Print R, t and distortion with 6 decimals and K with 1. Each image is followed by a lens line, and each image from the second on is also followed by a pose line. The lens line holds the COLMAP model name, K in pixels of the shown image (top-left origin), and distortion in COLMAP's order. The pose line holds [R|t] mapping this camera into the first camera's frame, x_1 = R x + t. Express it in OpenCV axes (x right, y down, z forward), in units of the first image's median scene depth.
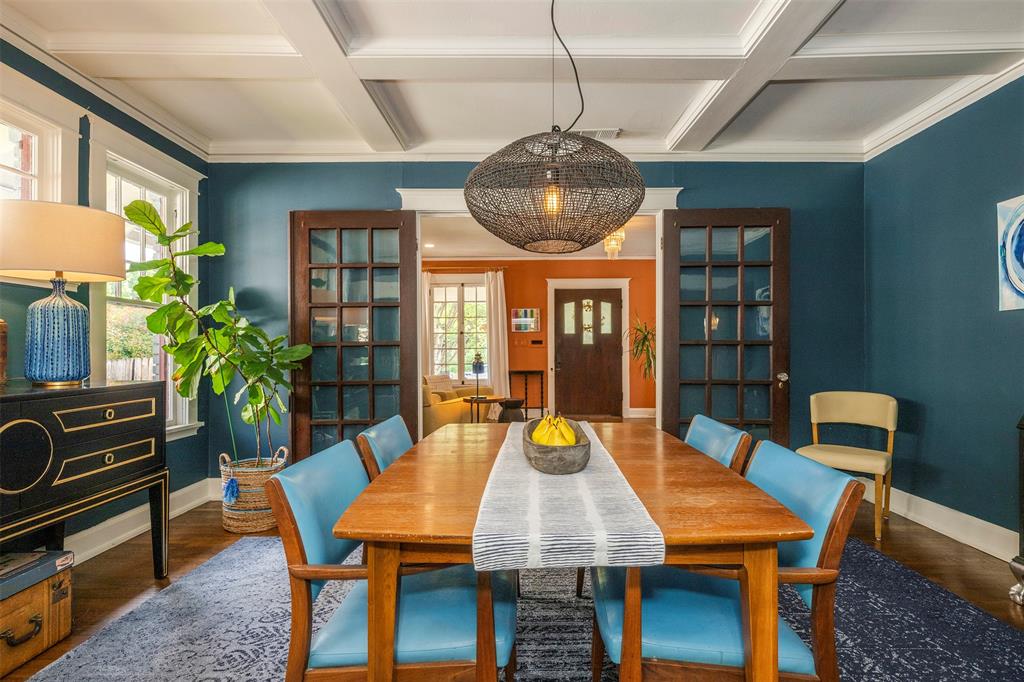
lens RADIAL K [[498.8, 0, 512.0], [0, 498.8, 341.0], [0, 0, 1]] dist [-0.004530, -0.000737]
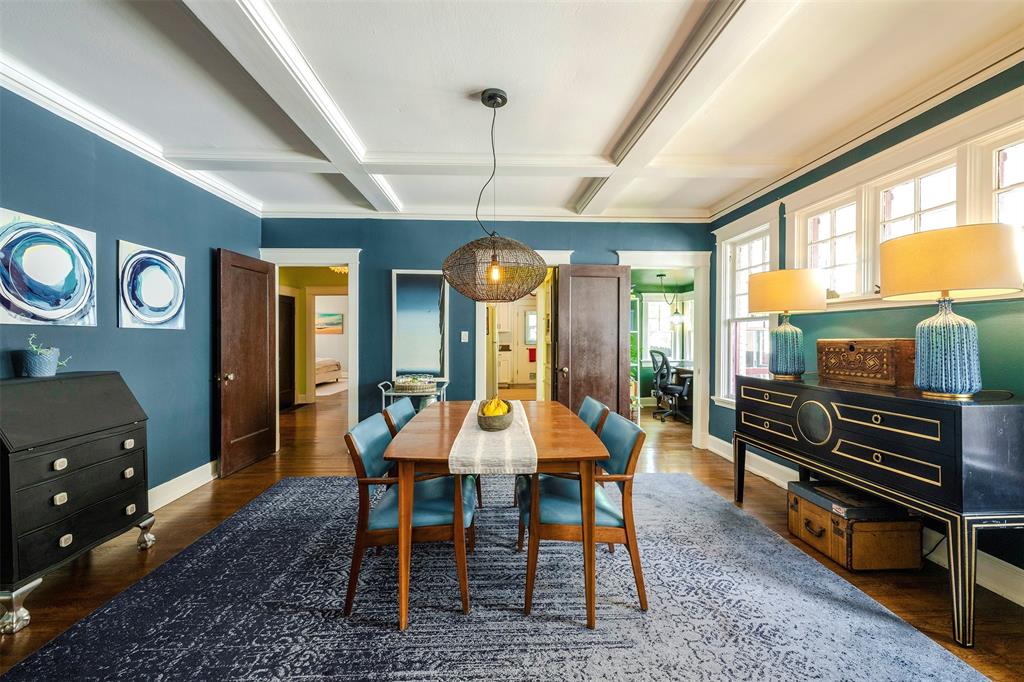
lens RADIAL K [[411.8, 0, 492.9], [0, 411.8, 337.2], [0, 0, 1]] dist [0.000644, 0.000073]
pose [[-0.999318, 0.005231, -0.036558, 0.109513], [0.005893, 0.999820, -0.018016, -0.029502], [0.036457, -0.018219, -0.999169, 1.850996]]
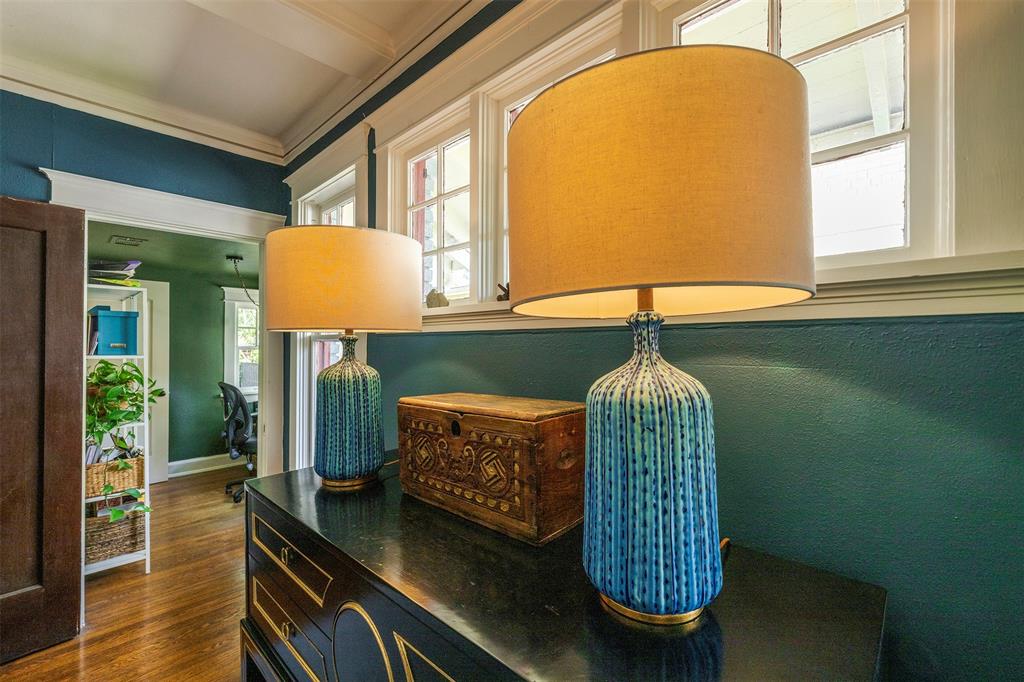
lens RADIAL K [[437.8, 0, 512.0], [0, 437.8, 341.0], [0, 0, 1]] dist [0.000266, -0.000067]
pose [[-0.681506, 0.001296, -0.731811, -0.590355], [0.019091, 0.999690, -0.016008, -0.101073], [0.731563, -0.024881, -0.681320, 1.148860]]
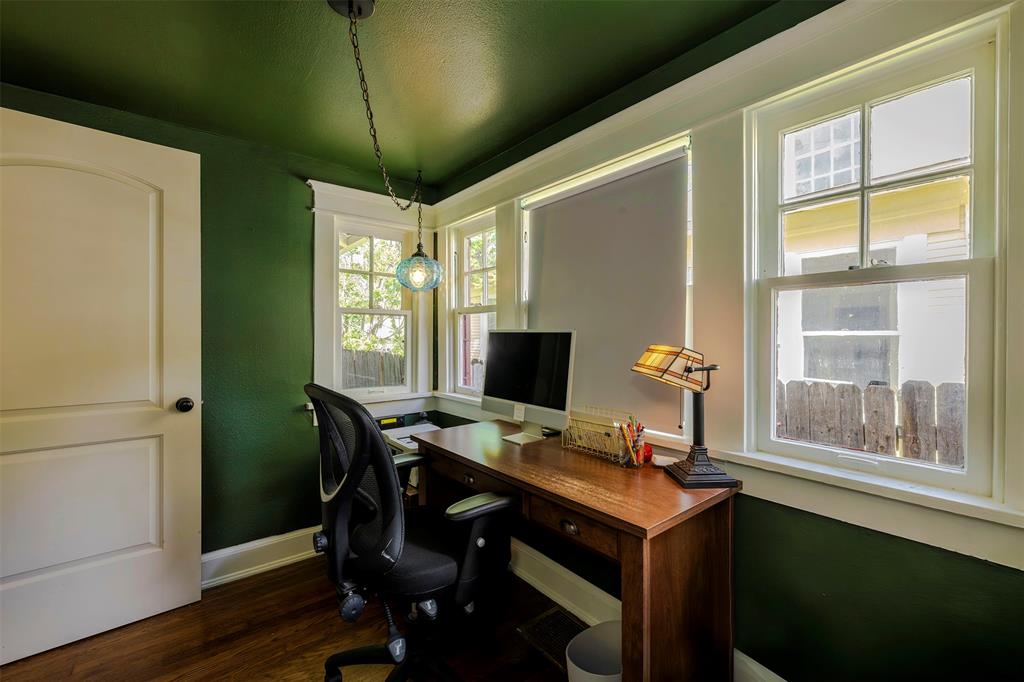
lens RADIAL K [[437.8, 0, 512.0], [0, 437.8, 341.0], [0, 0, 1]] dist [0.000266, -0.000067]
pose [[-0.771095, 0.003635, -0.636709, -0.912025], [0.011334, 0.999904, -0.008017, -0.037249], [0.636619, -0.013398, -0.771062, -0.291084]]
